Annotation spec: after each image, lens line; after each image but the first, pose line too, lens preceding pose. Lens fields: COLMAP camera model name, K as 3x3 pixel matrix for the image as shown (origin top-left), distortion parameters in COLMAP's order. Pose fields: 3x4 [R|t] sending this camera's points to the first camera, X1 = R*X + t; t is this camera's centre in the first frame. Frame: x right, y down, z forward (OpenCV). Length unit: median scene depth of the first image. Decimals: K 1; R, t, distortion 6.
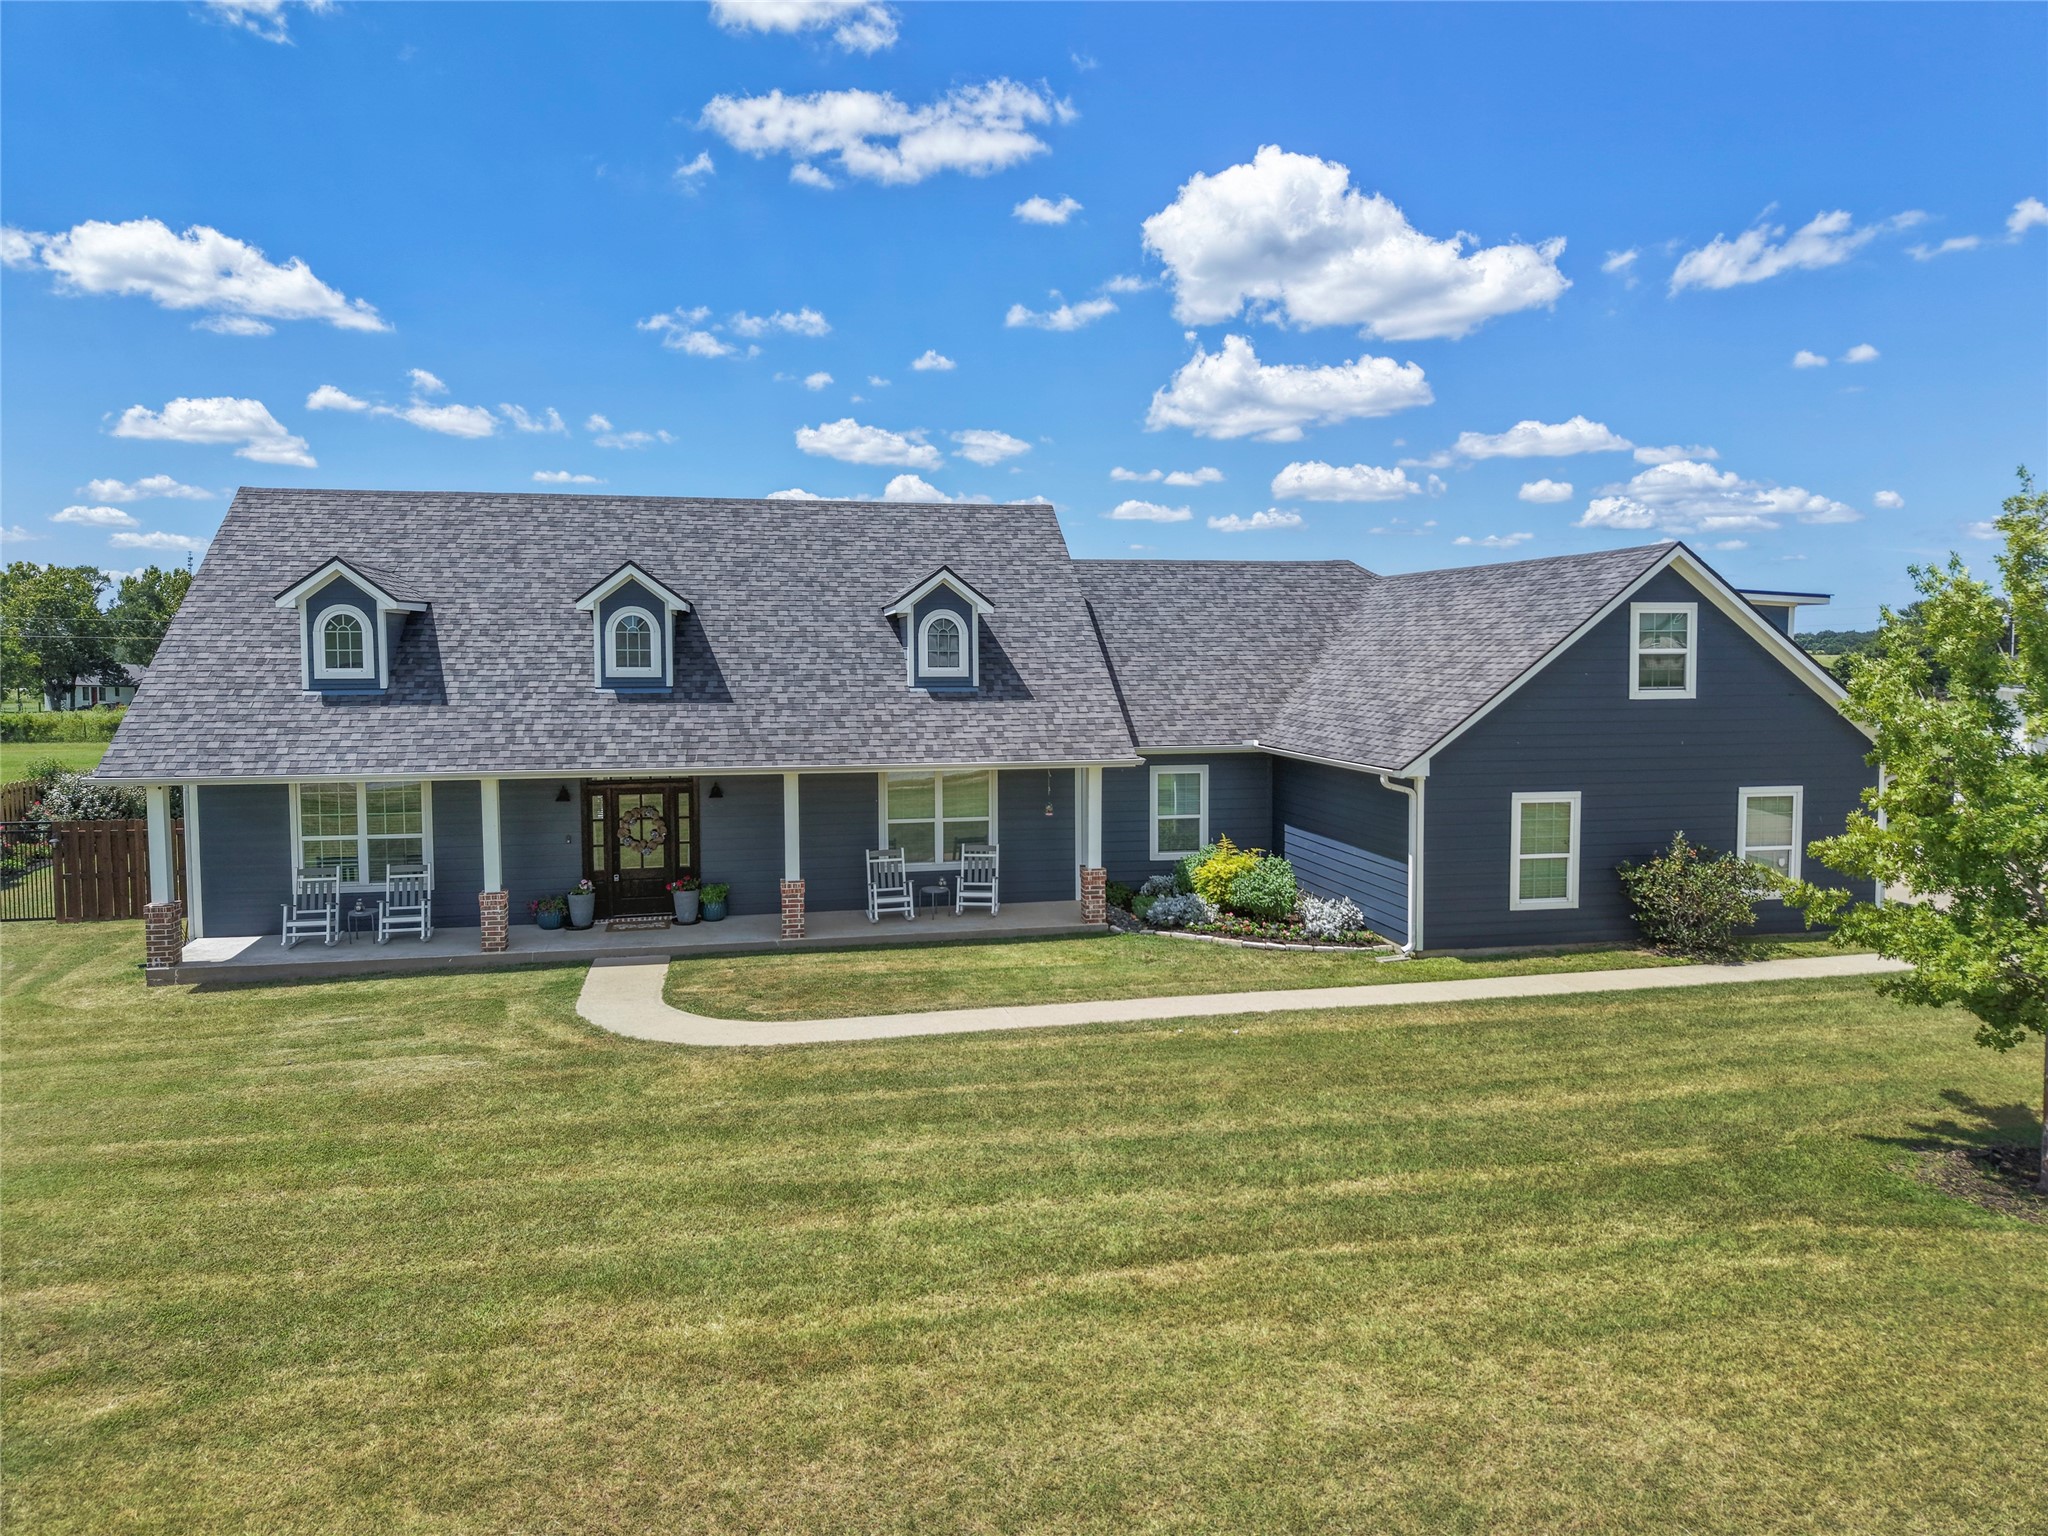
lens RADIAL K [[1386.9, 0, 1024.0], [0, 1386.9, 768.0], [0, 0, 1]] dist [-0.003543, 0.000652]
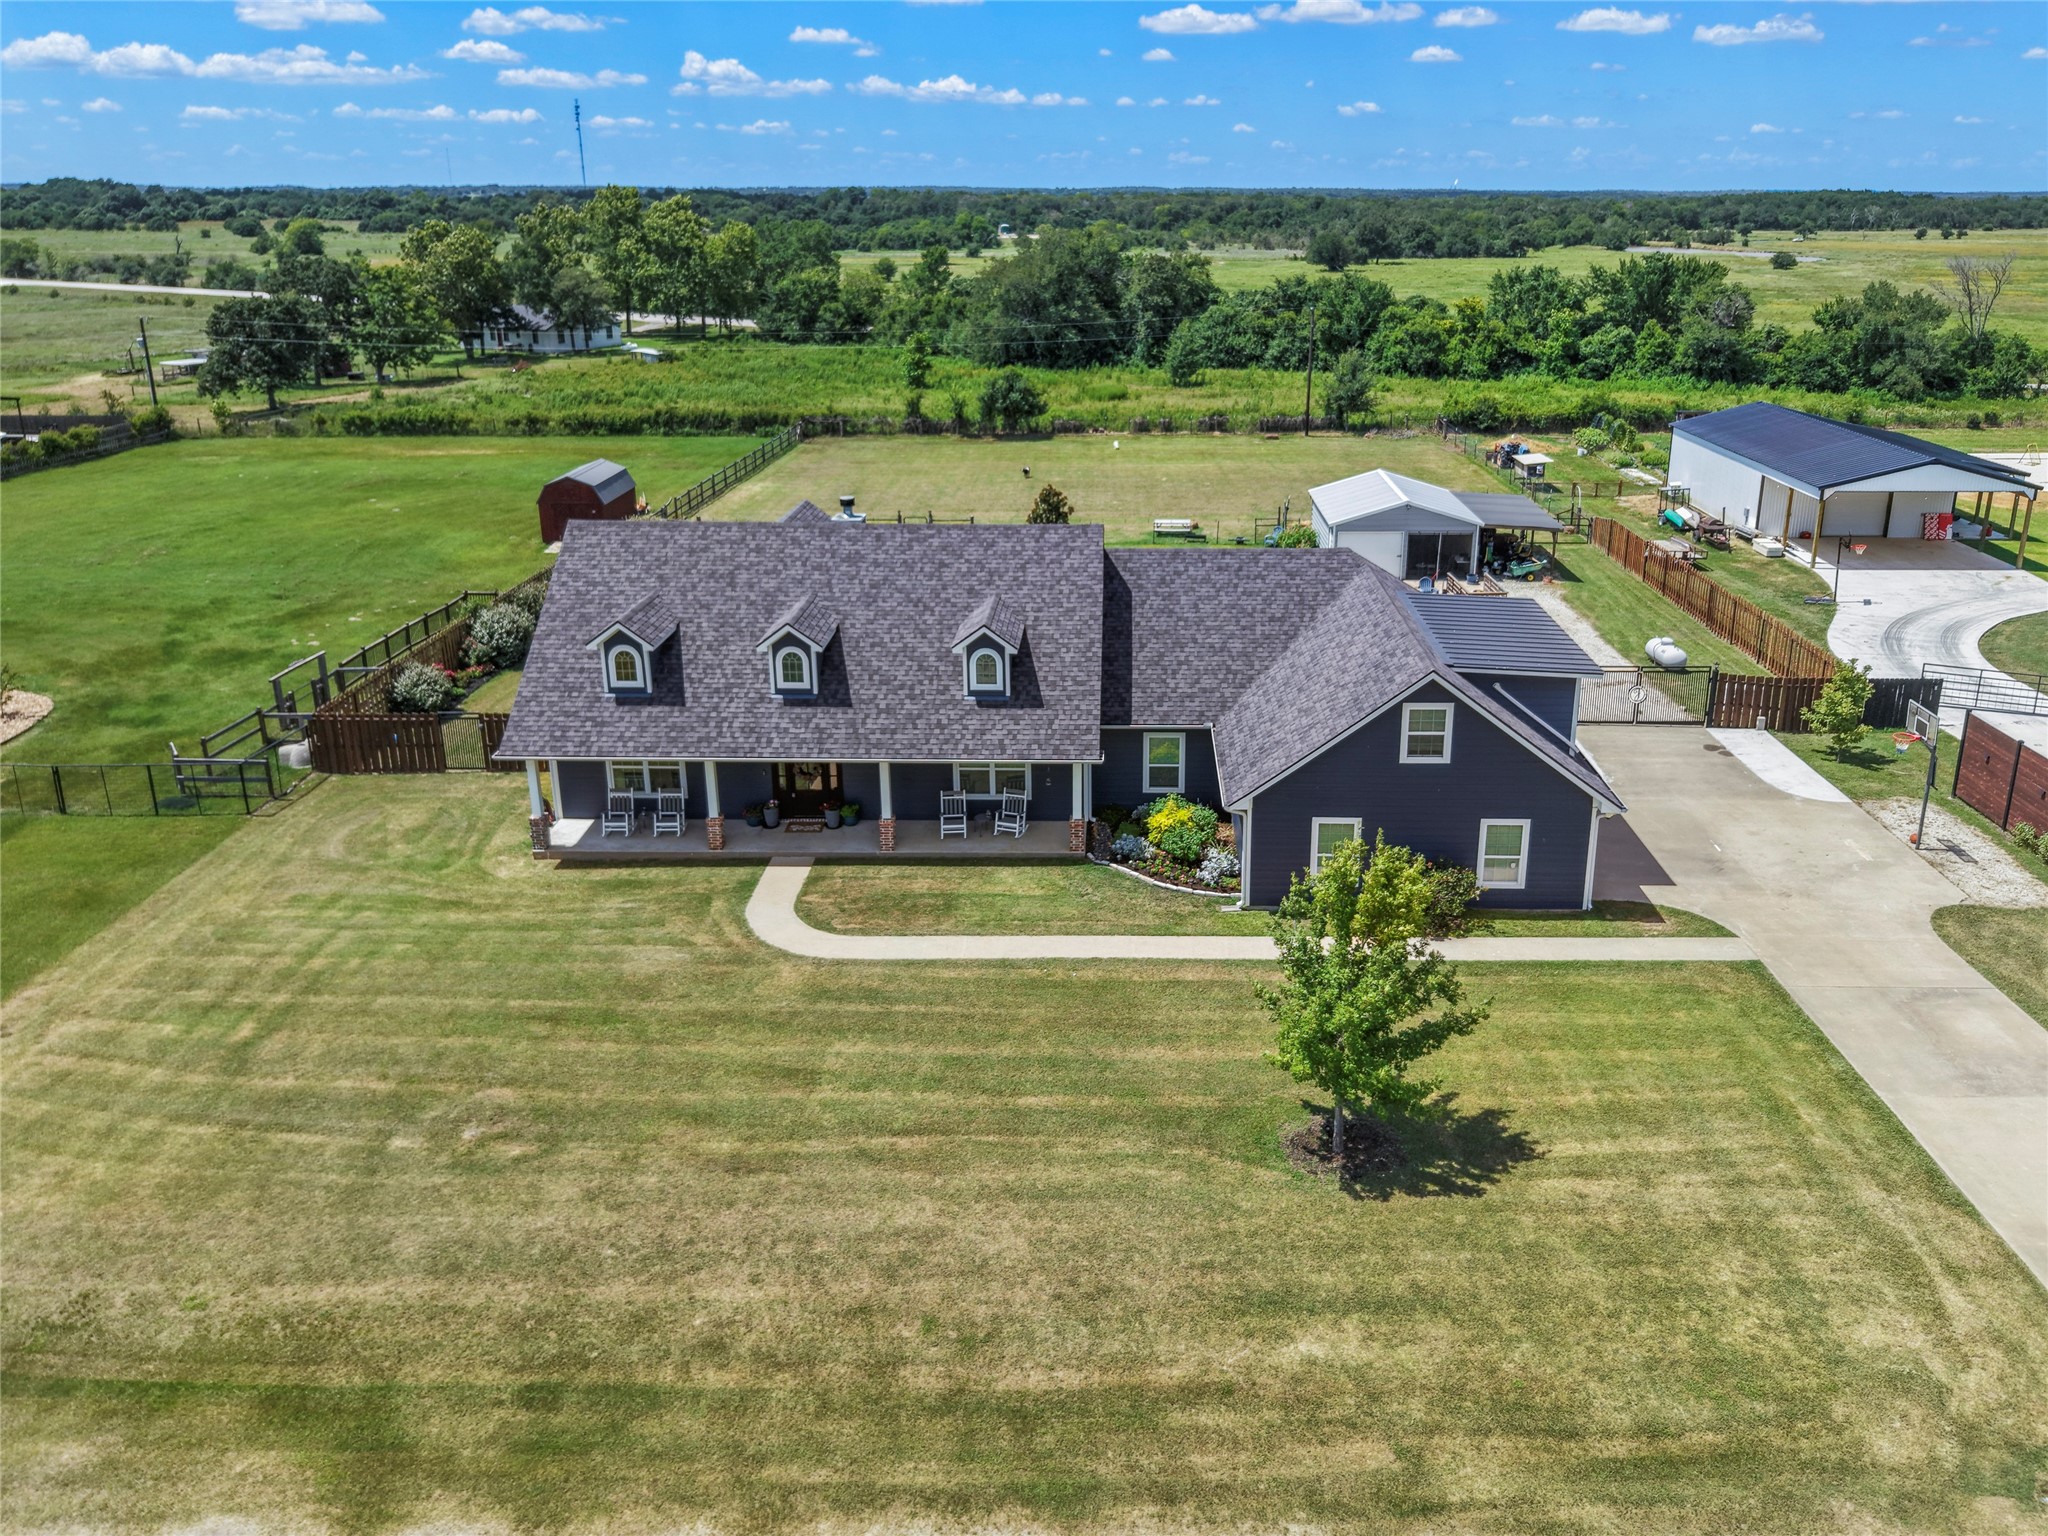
lens RADIAL K [[1471.2, 0, 1111.0], [0, 1471.2, 715.0], [0, 0, 1]] dist [0.003247, 0.000870]
pose [[0.977110, 0.076846, -0.198370, 0.439811], [-0.025005, 0.967500, 0.251630, -0.494431], [0.211260, -0.240910, 0.947276, -0.576393]]
